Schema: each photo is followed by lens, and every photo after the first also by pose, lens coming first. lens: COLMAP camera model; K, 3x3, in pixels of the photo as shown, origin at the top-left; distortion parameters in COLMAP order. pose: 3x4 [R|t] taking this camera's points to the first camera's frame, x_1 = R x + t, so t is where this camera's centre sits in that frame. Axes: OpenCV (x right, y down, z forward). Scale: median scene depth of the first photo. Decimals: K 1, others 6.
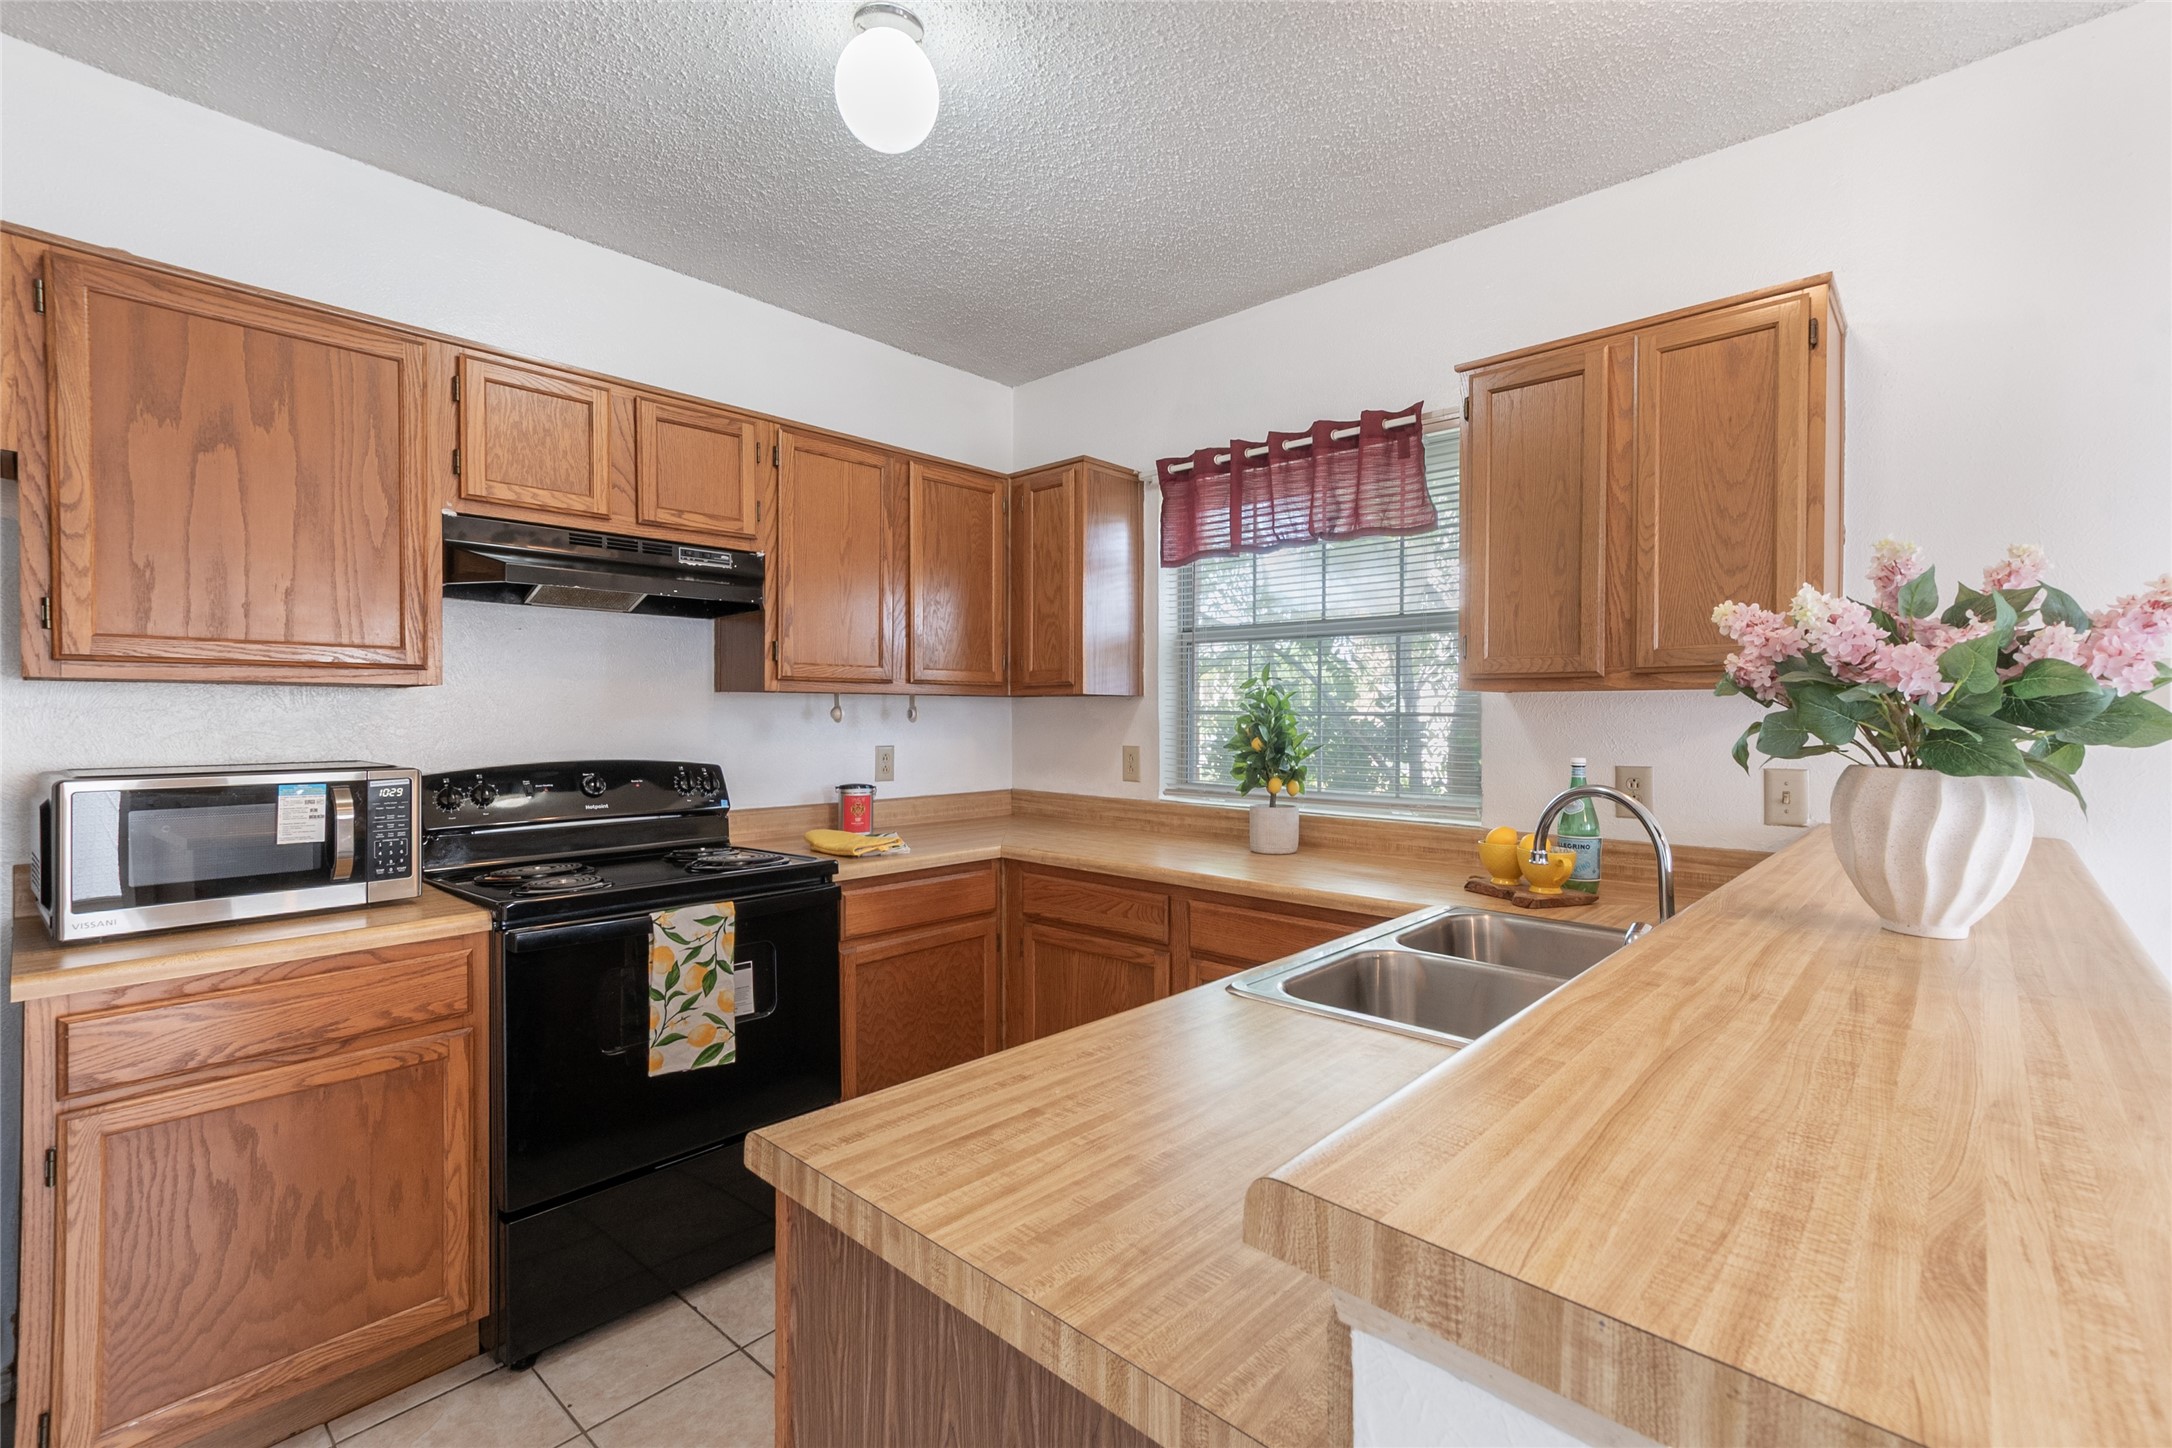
lens RADIAL K [[968.3, 0, 1086.0], [0, 968.3, 724.0], [0, 0, 1]] dist [0.007522, -0.000041]
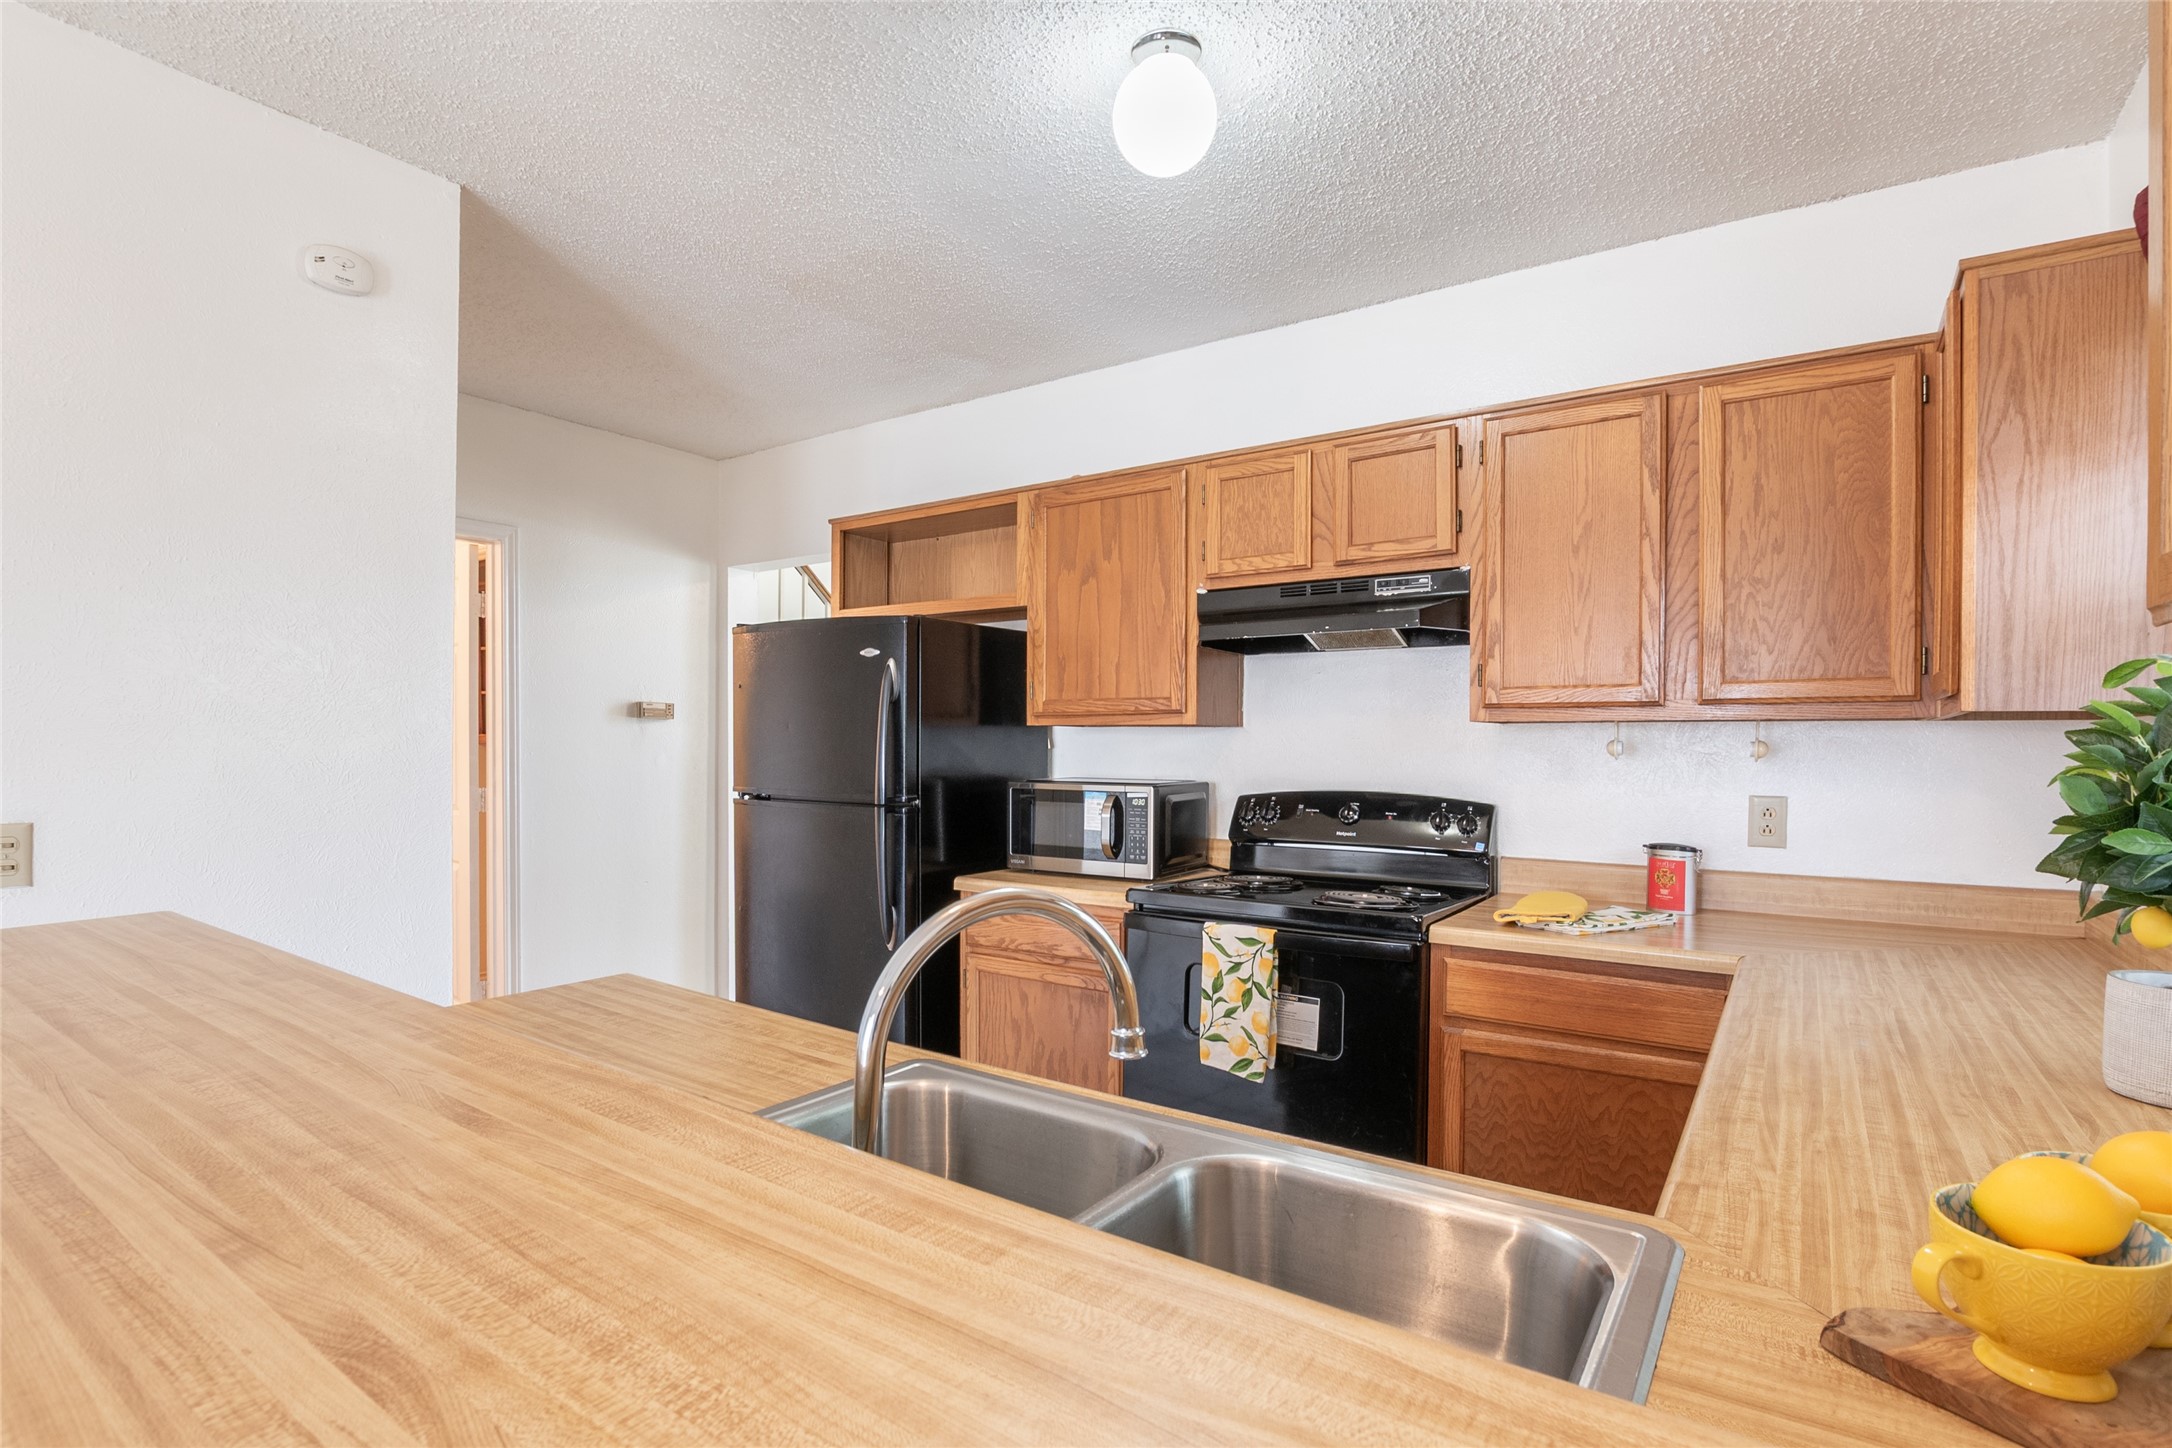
lens RADIAL K [[1031.8, 0, 1075.2], [0, 1031.8, 761.7], [0, 0, 1]] dist [-0.023798, 0.000097]
pose [[0.137244, 0.014380, -0.990433, 0.588015], [-0.015898, 0.999798, 0.012313, -0.003634], [0.990410, 0.014056, 0.137445, 0.552255]]
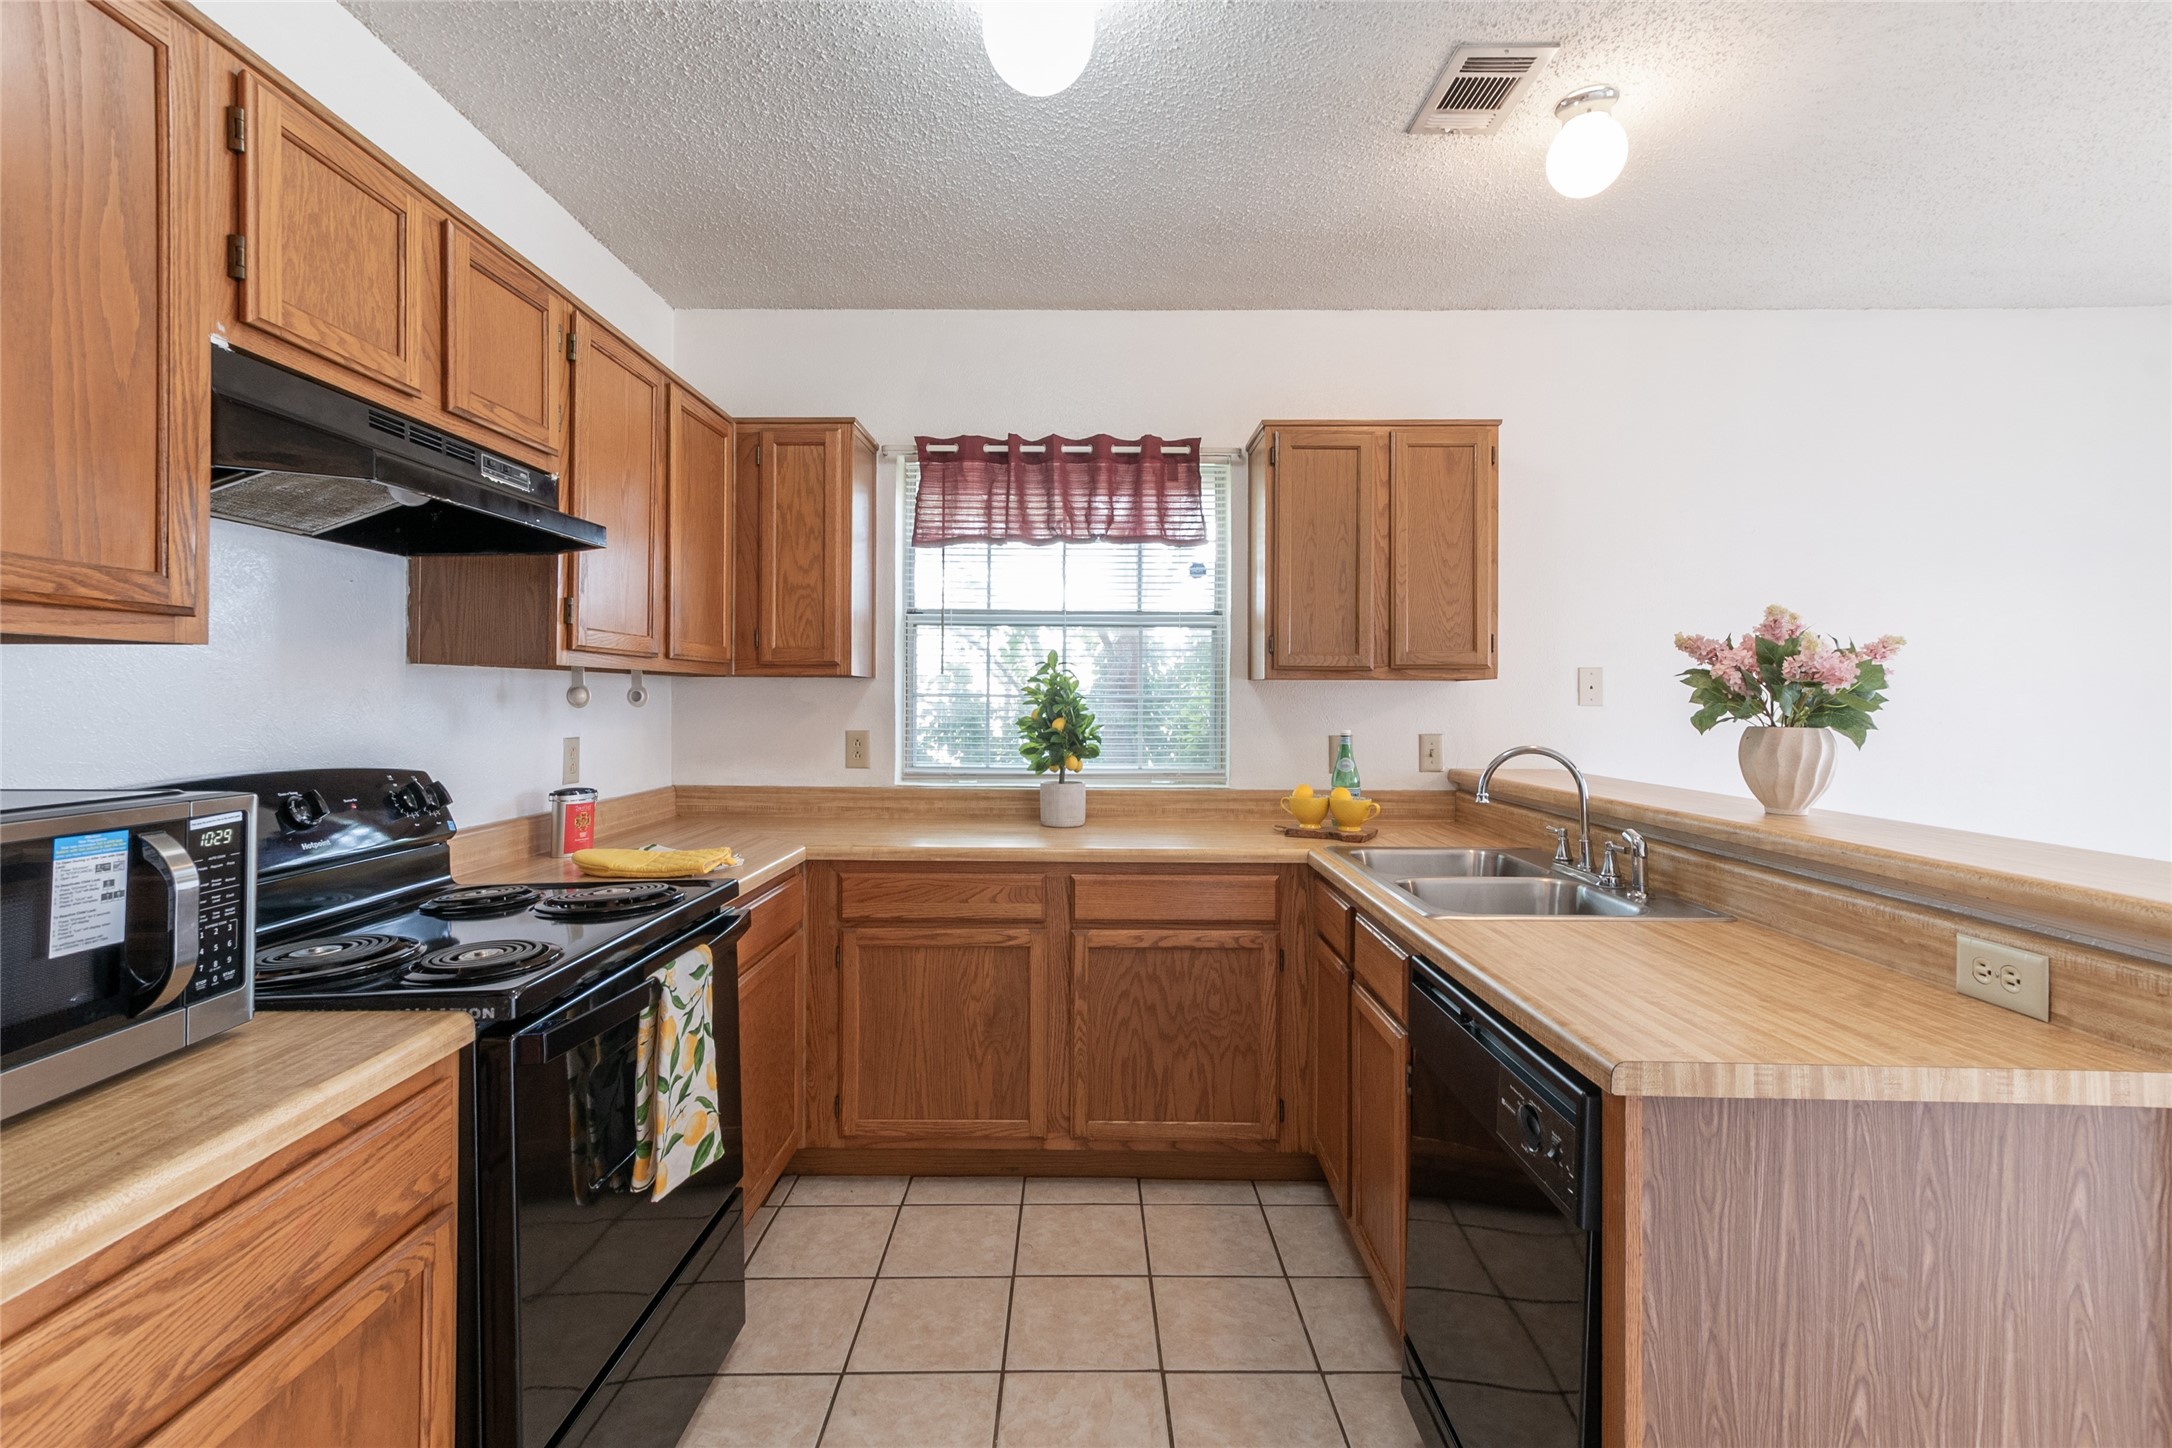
lens RADIAL K [[970.1, 0, 1084.4], [0, 970.1, 696.3], [0, 0, 1]] dist [0.001923, 0.000429]
pose [[0.740294, 0.001816, 0.672280, -0.566243], [0.005061, 0.999953, -0.008274, -0.002365], [-0.672264, 0.009528, 0.740250, 0.204956]]
